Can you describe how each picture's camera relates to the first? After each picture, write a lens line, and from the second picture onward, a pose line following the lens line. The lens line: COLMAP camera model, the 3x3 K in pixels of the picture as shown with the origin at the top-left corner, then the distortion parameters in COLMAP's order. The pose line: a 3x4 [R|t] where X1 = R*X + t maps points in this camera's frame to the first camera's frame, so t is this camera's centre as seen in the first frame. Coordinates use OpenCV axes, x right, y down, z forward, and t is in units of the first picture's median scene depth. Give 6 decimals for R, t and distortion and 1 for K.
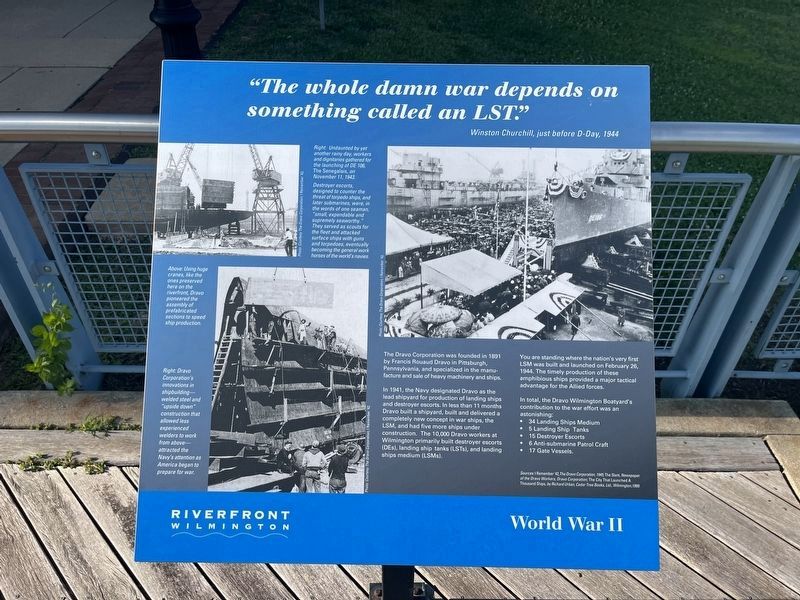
lens RADIAL K [[617.5, 0, 402.5], [0, 617.5, 307.3], [0, 0, 1]] dist [0.015447, -0.000080]
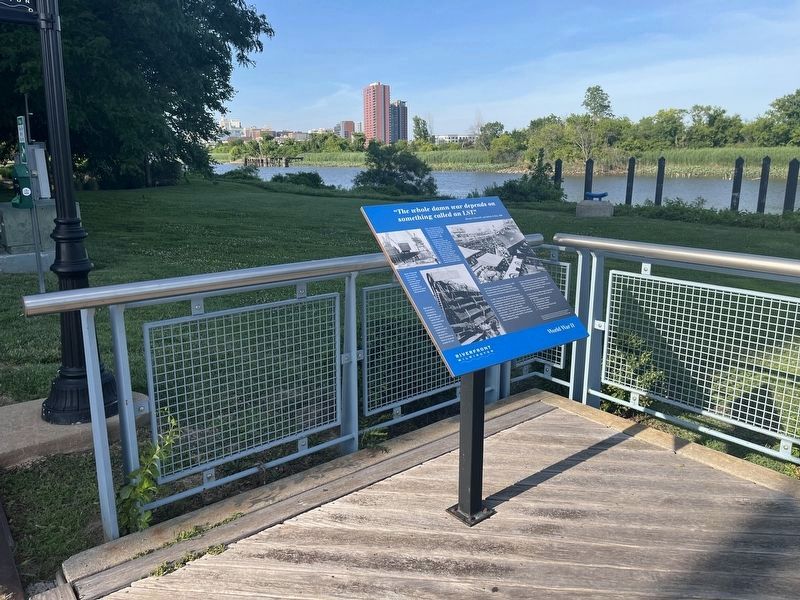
lens RADIAL K [[617.5, 0, 395.8], [0, 617.5, 296.8], [0, 0, 1]] dist [0.015447, -0.000080]
pose [[0.781280, -0.159943, 0.603340, -1.881706], [0.410728, 0.859589, -0.303989, 0.736861], [-0.470004, 0.485309, 0.737273, -0.725770]]
